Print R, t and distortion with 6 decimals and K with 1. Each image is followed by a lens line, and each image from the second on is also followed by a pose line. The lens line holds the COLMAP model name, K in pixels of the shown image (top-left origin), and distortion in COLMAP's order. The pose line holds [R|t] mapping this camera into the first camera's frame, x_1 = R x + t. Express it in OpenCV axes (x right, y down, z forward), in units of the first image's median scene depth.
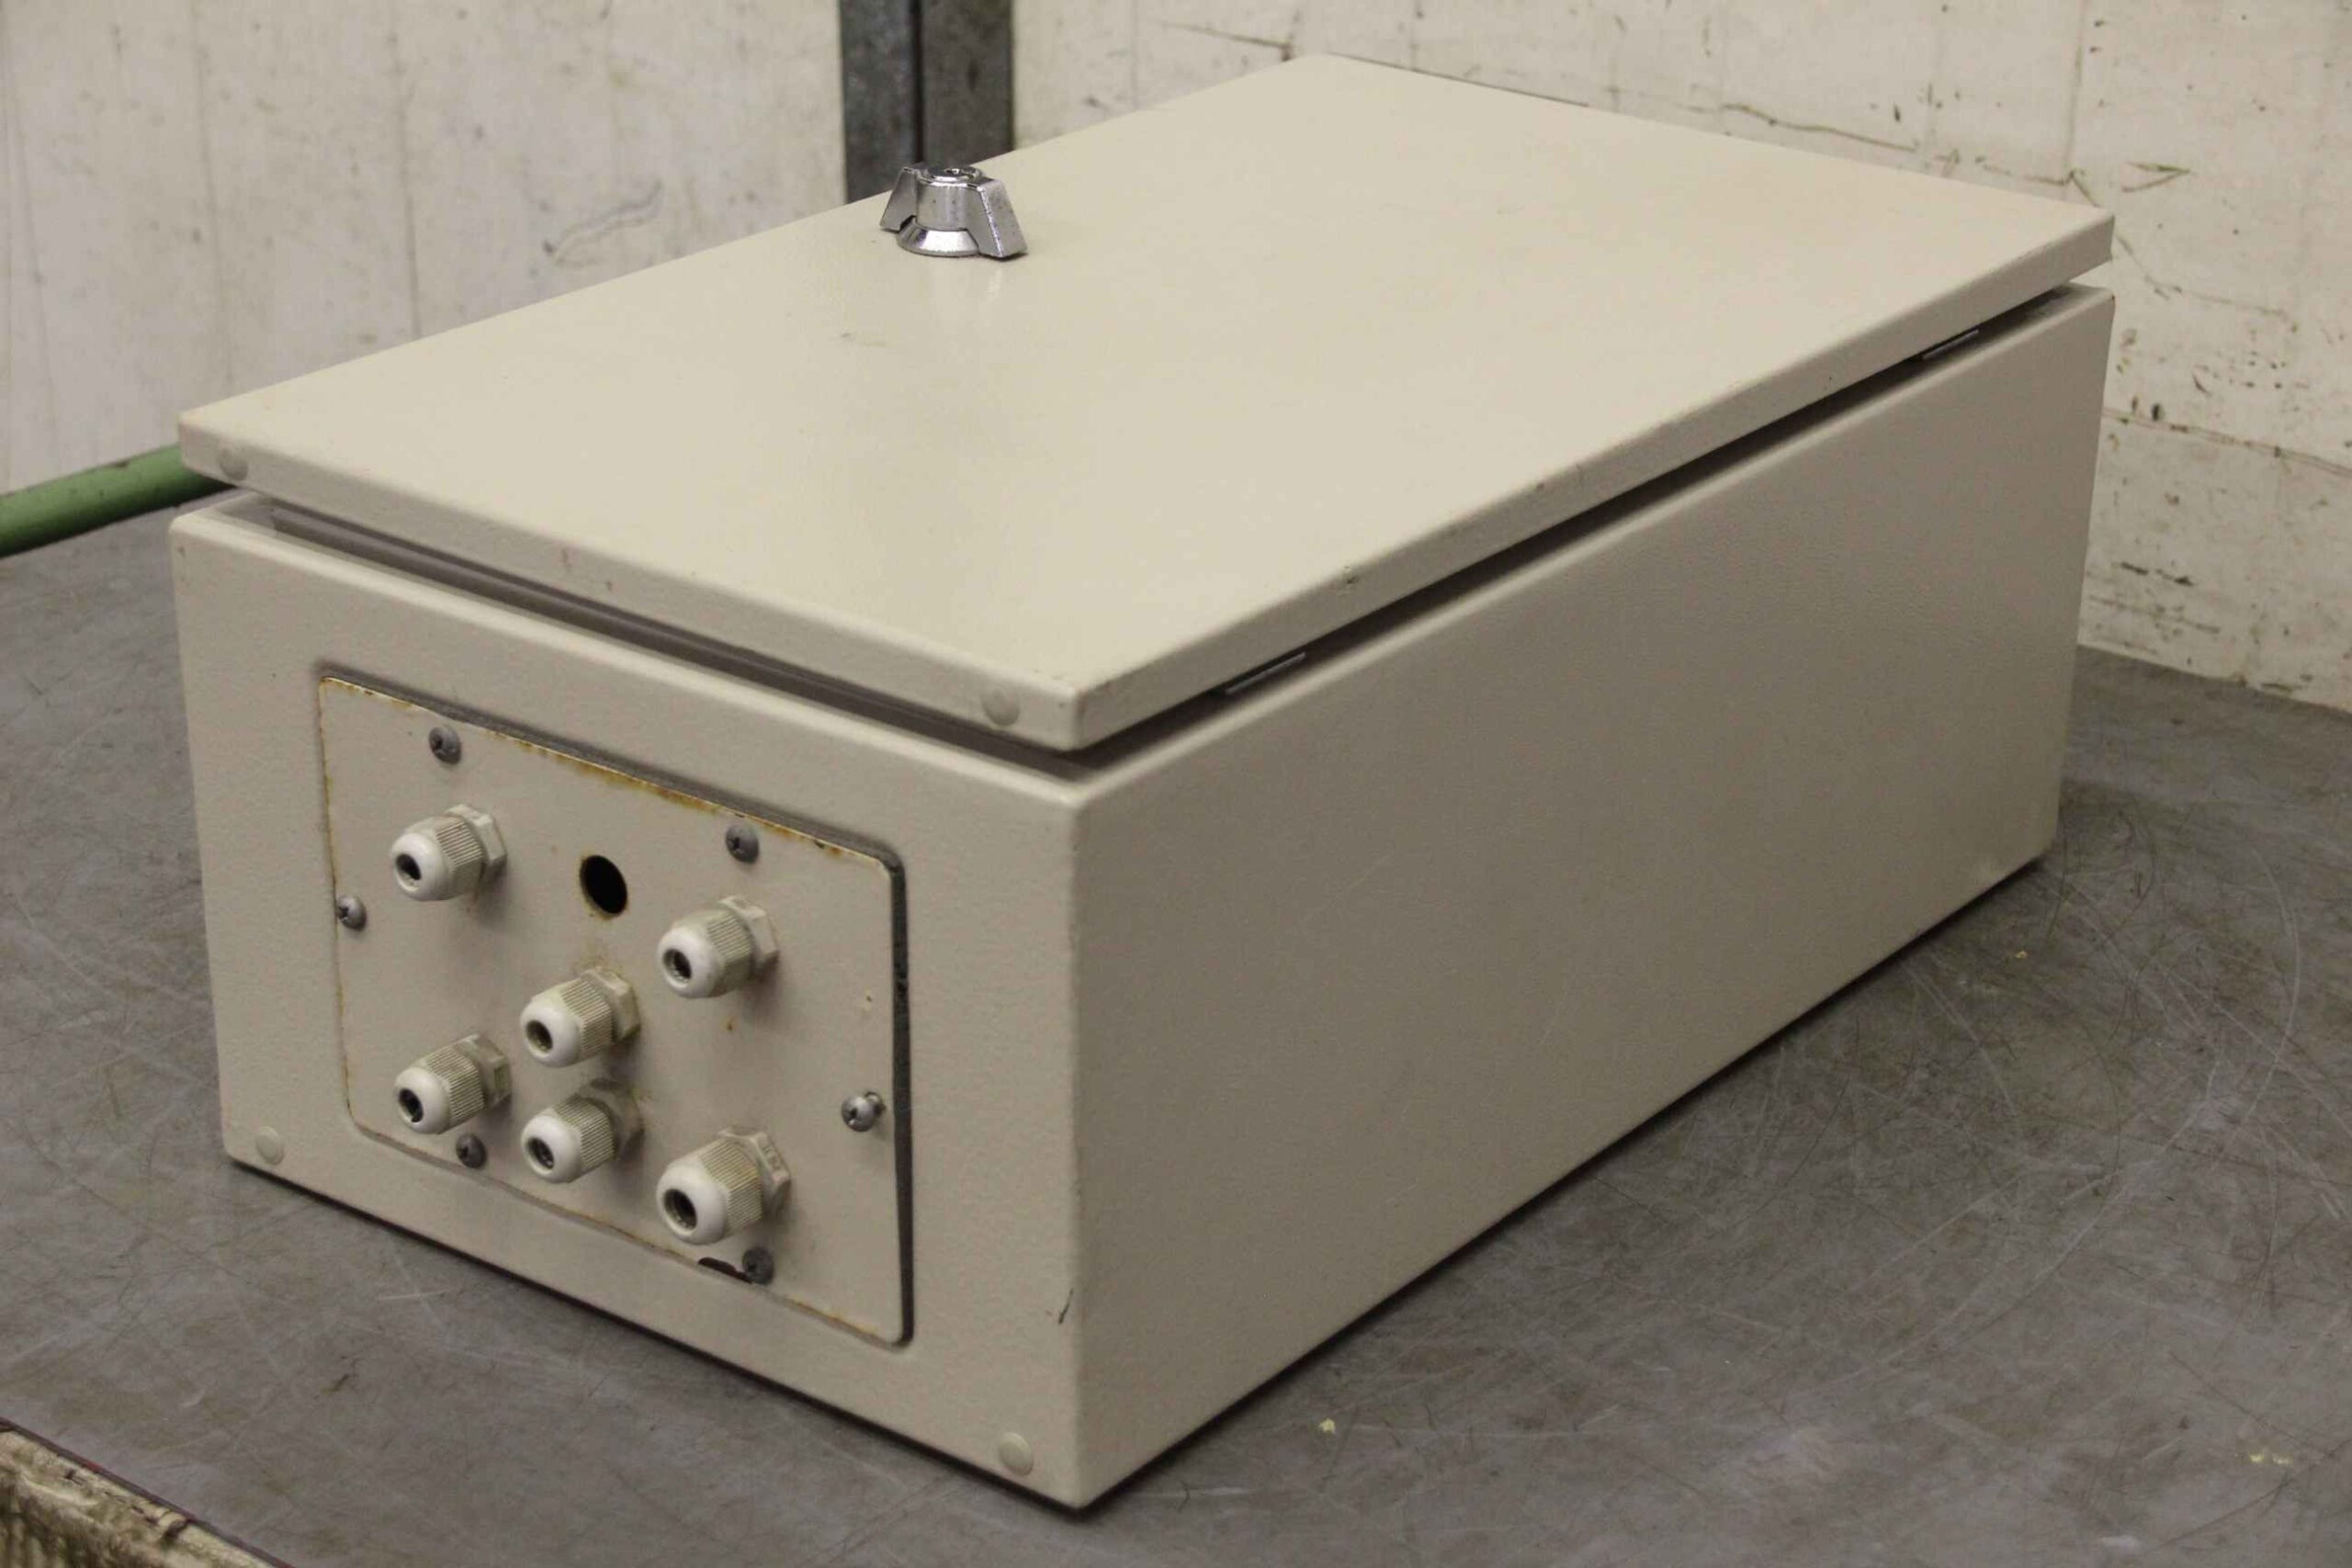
lens RADIAL K [[4258.1, 0, 1176.5], [0, 4258.1, 782.1], [0, 0, 1]] dist [0.352729, 0.000000]
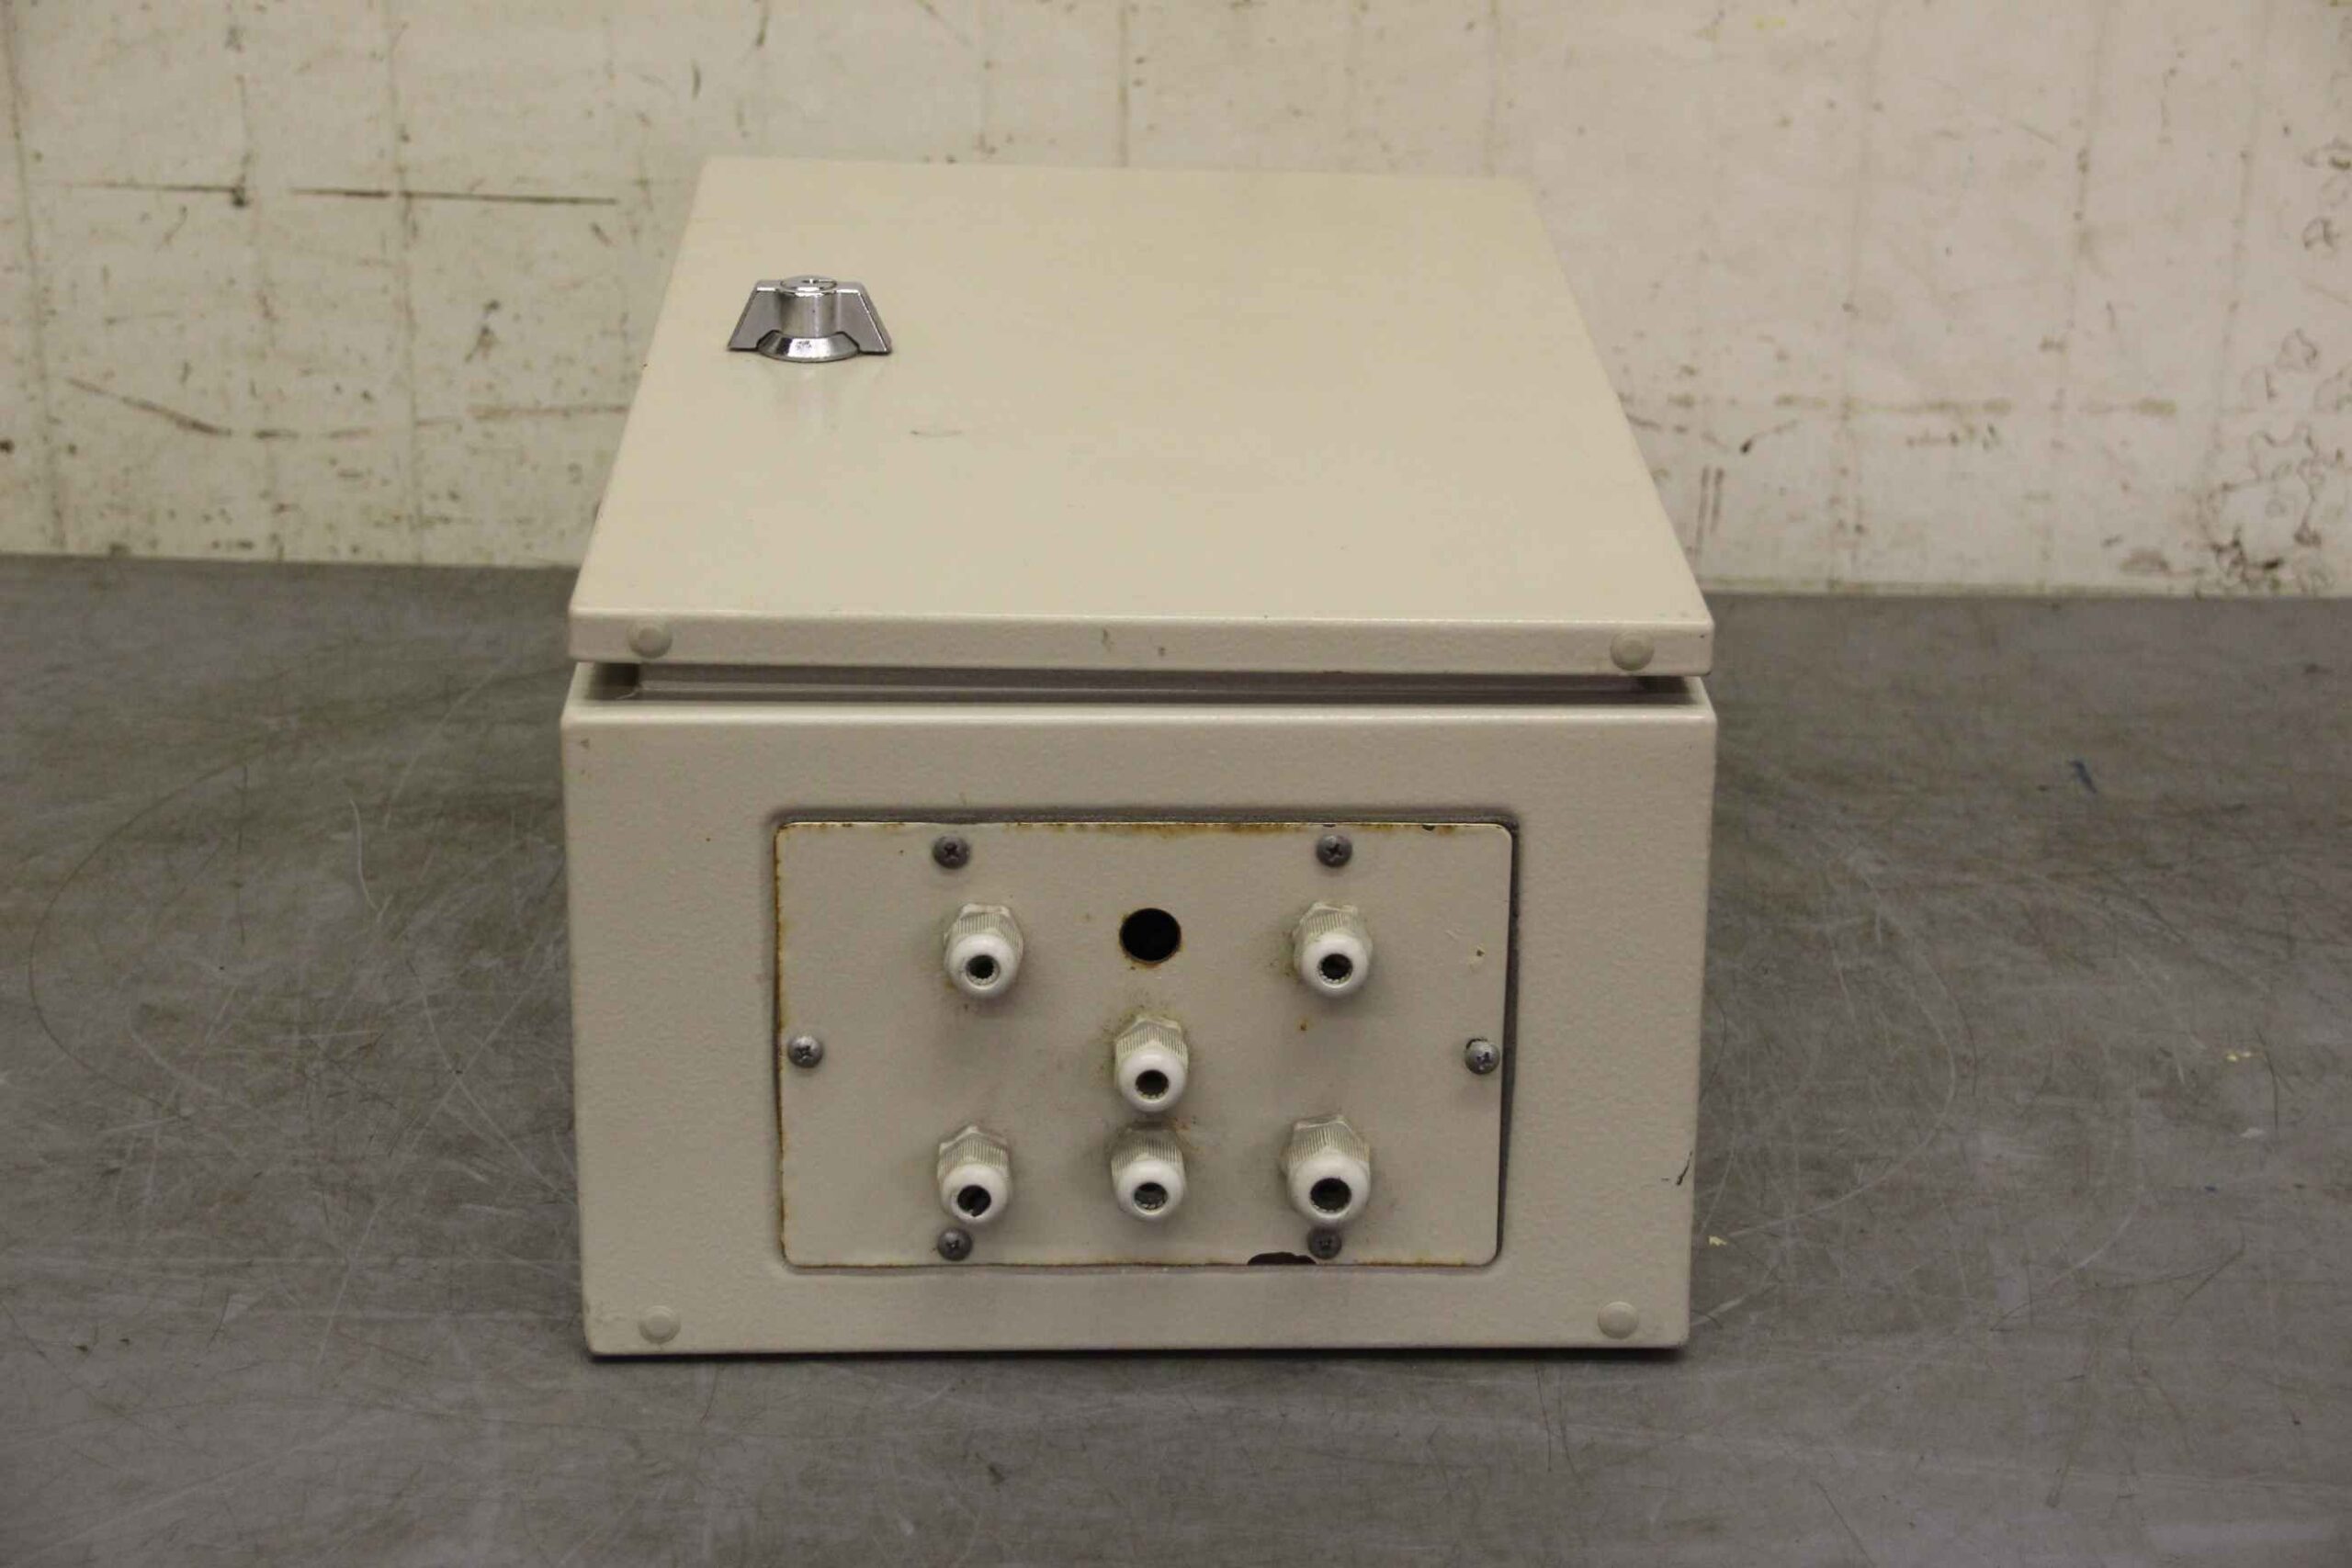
lens RADIAL K [[4316.8, 0, 1177.6], [0, 4316.8, 801.9], [0, 0, 1]] dist [0.368414, 0.000000]
pose [[0.782950, -0.226307, 0.579460, -0.718679], [0.240907, 0.969101, 0.052973, -0.061494], [-0.573544, 0.098121, 0.813277, 0.110111]]
